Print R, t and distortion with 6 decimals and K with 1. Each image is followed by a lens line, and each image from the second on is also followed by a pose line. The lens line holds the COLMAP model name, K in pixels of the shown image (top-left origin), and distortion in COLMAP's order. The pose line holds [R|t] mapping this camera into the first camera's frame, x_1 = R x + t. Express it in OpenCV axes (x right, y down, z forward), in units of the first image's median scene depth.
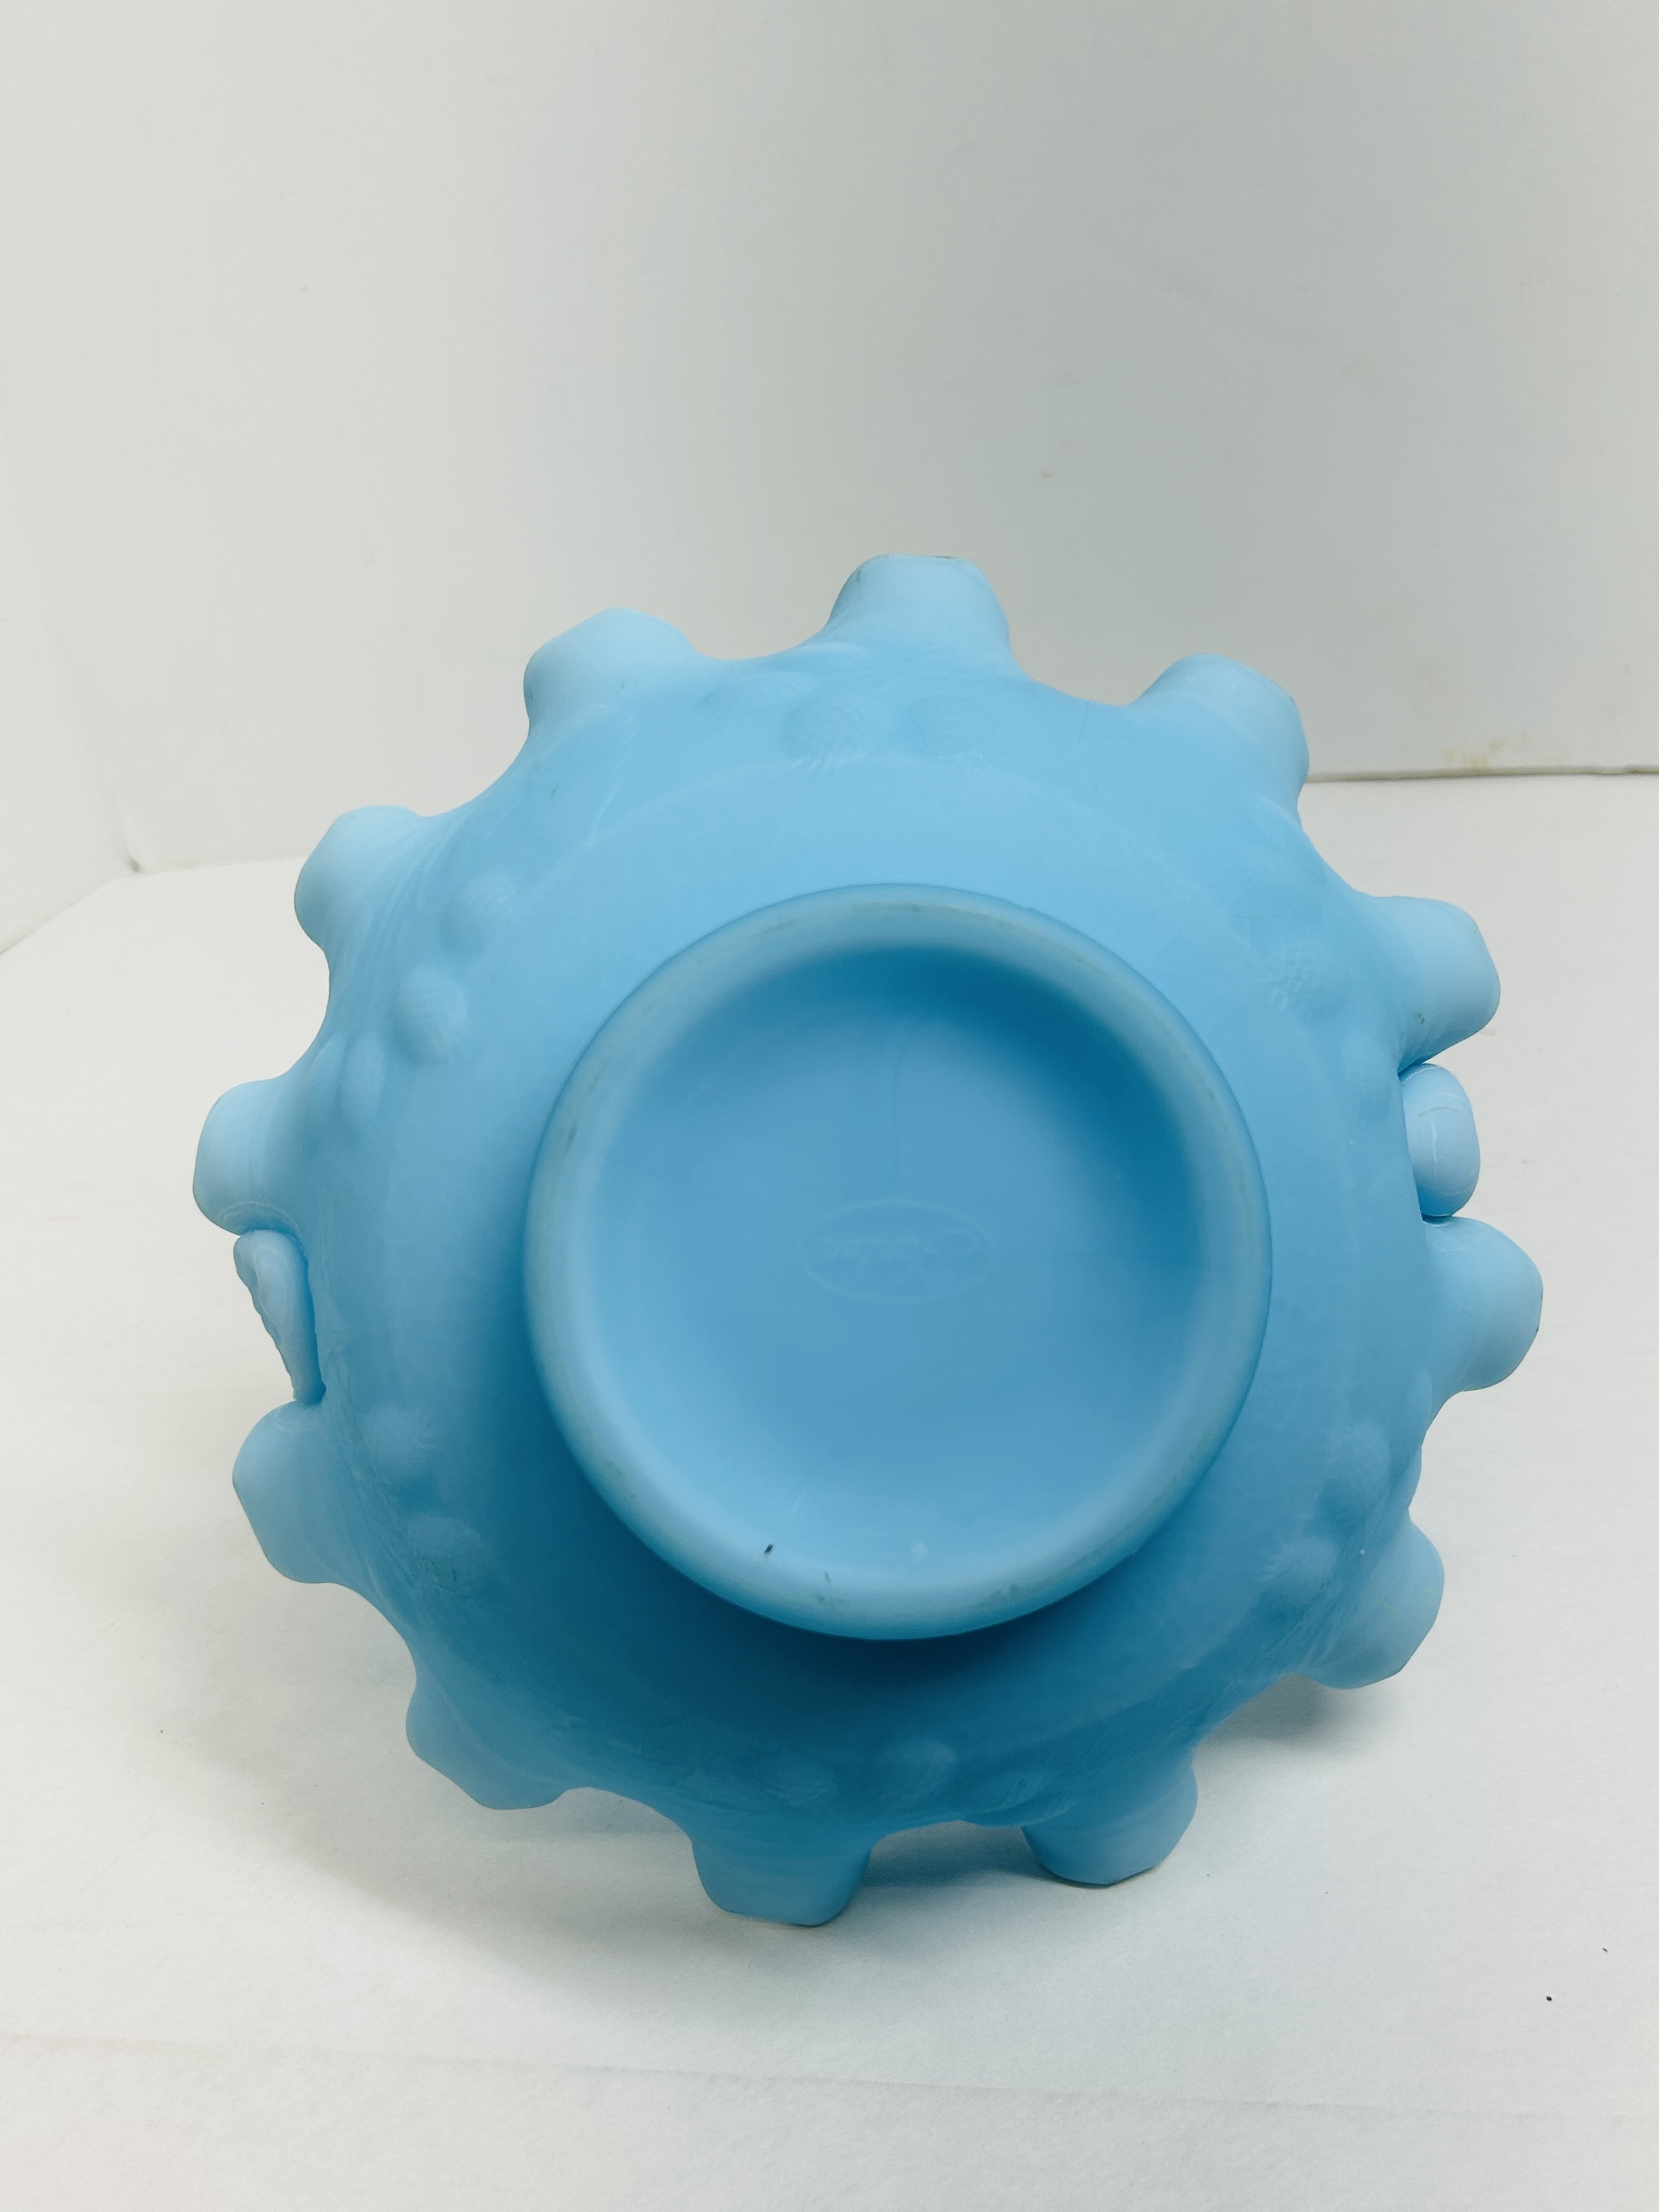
lens RADIAL K [[2076.4, 0, 835.5], [0, 2076.4, 1106.4], [0, 0, 1]] dist [0.177629, 0.000000]
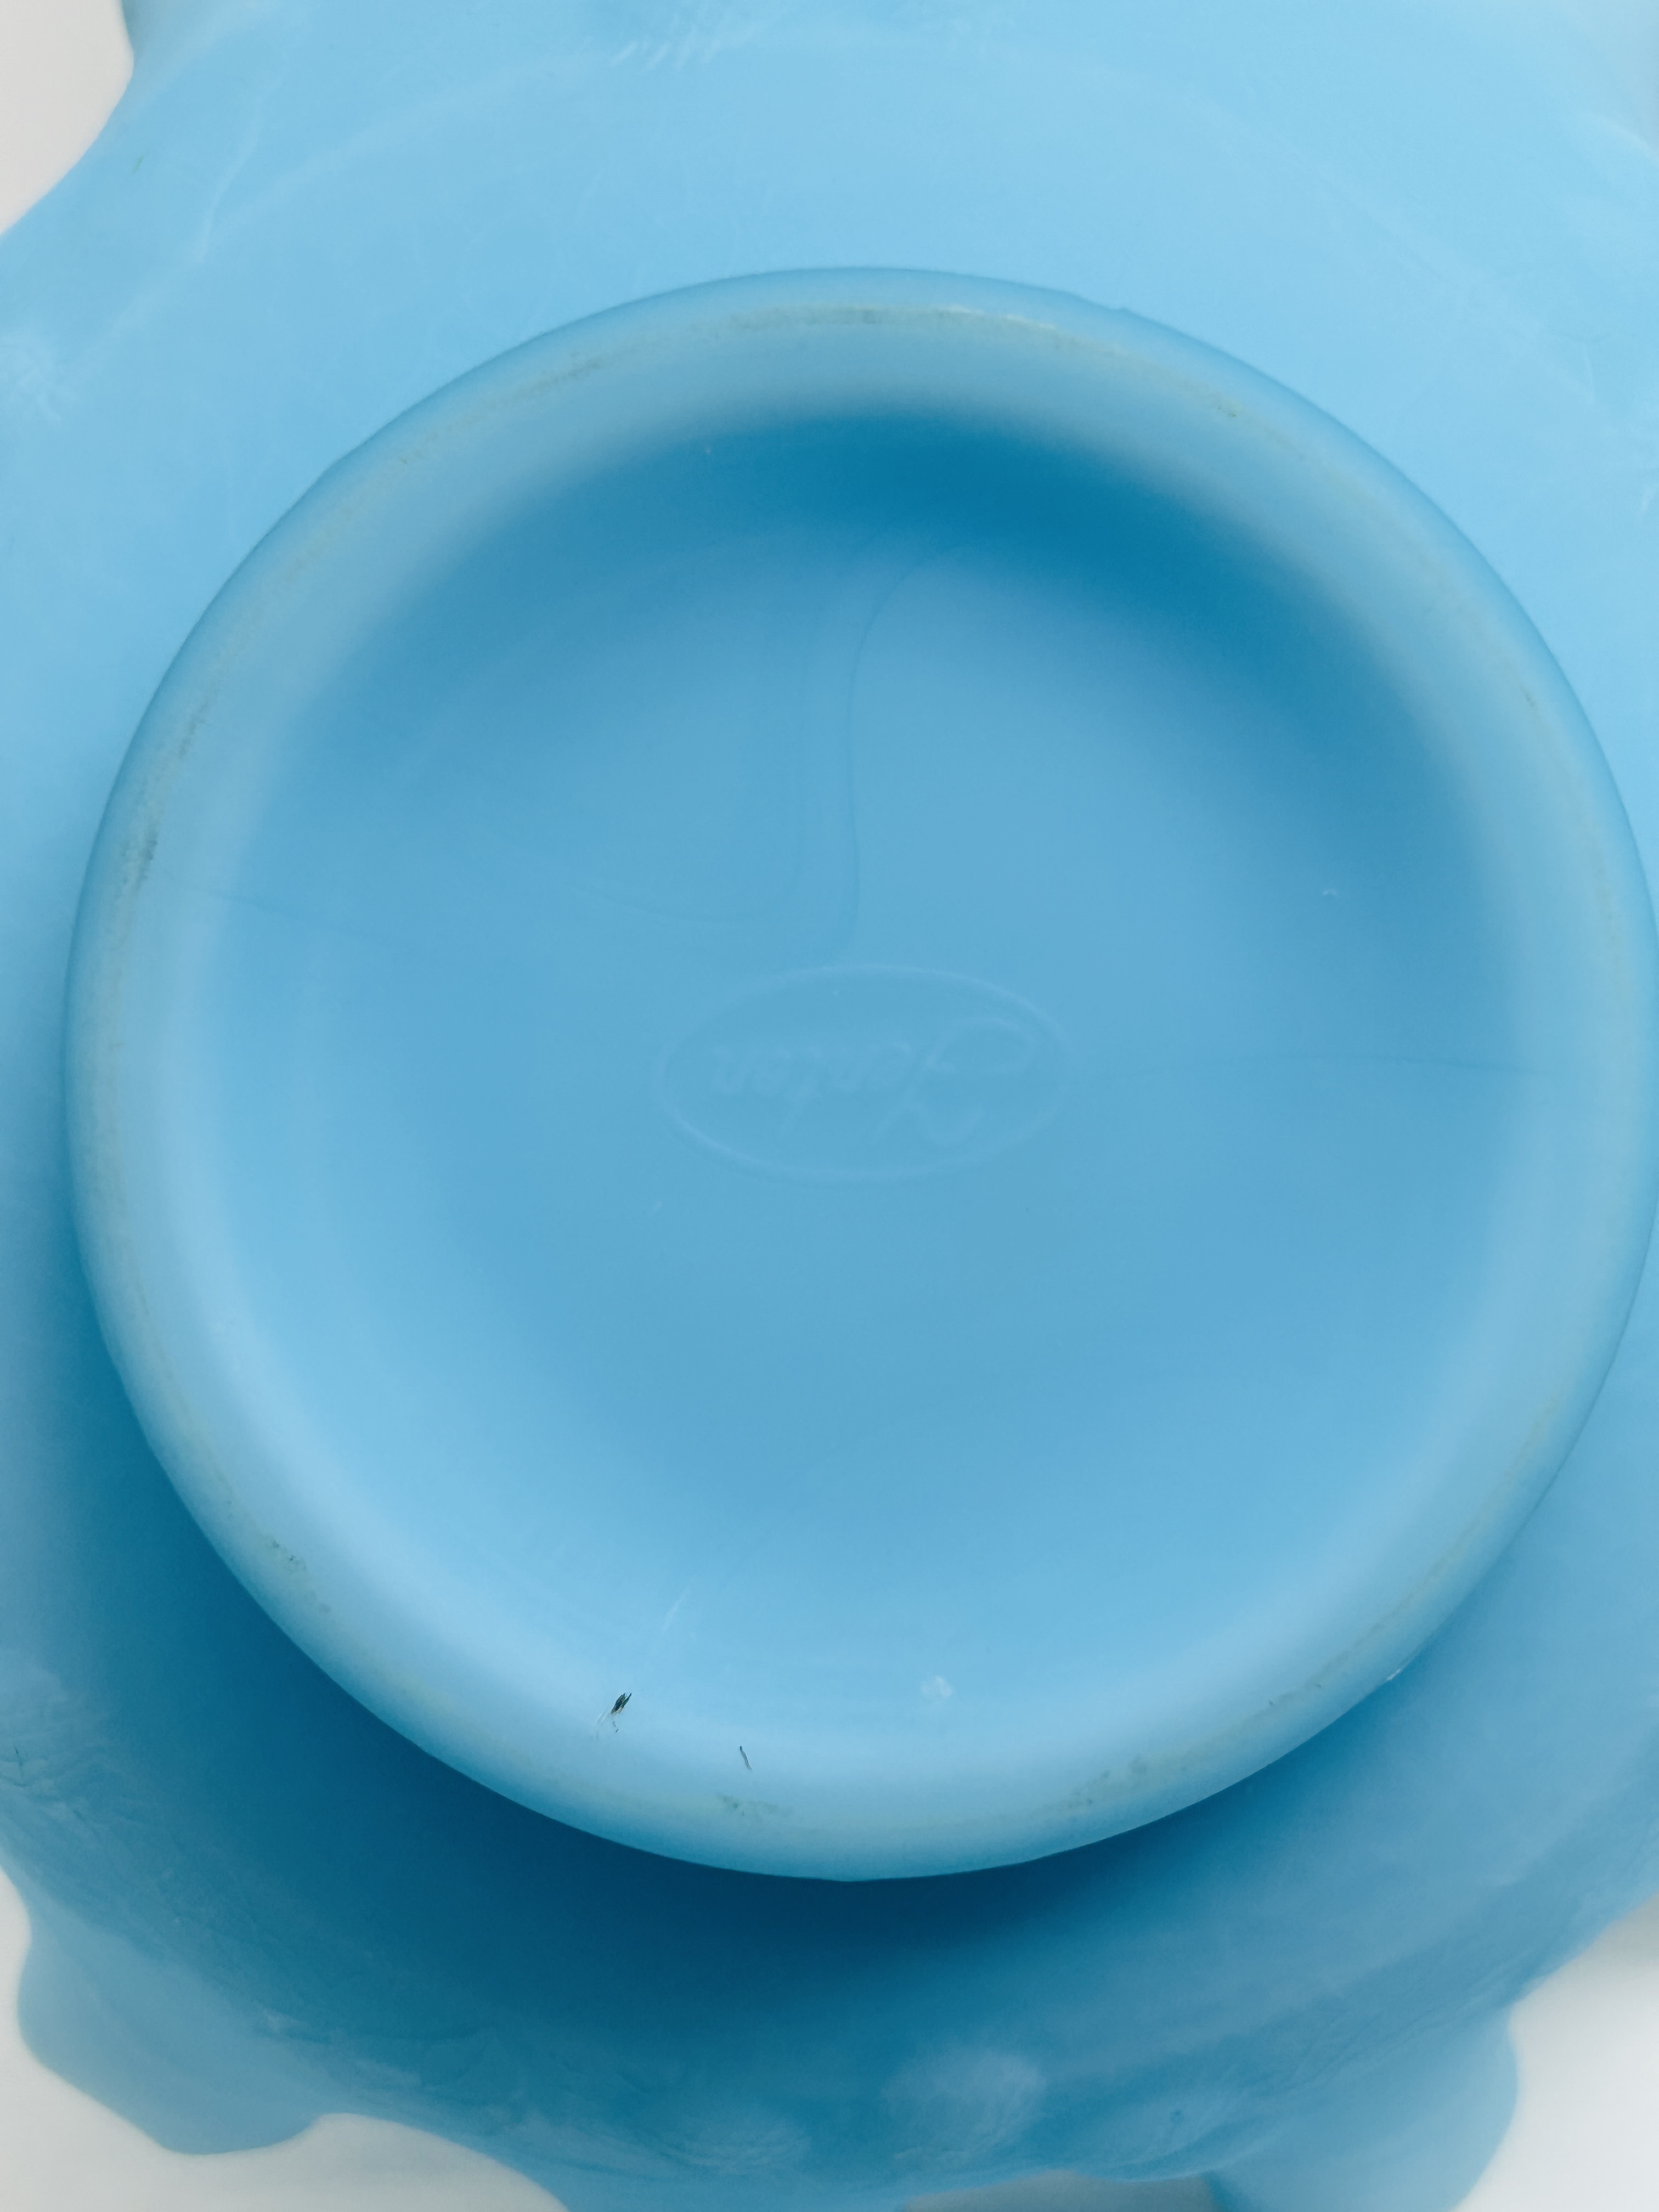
lens RADIAL K [[2901.4, 0, 829.8], [0, 2901.4, 1104.8], [0, 0, 1]] dist [0.102367, 0.000000]
pose [[0.998300, -0.045512, -0.036401, 0.044546], [0.047826, 0.996709, 0.065449, 0.033822], [0.033303, -0.067078, 0.997192, 0.339304]]
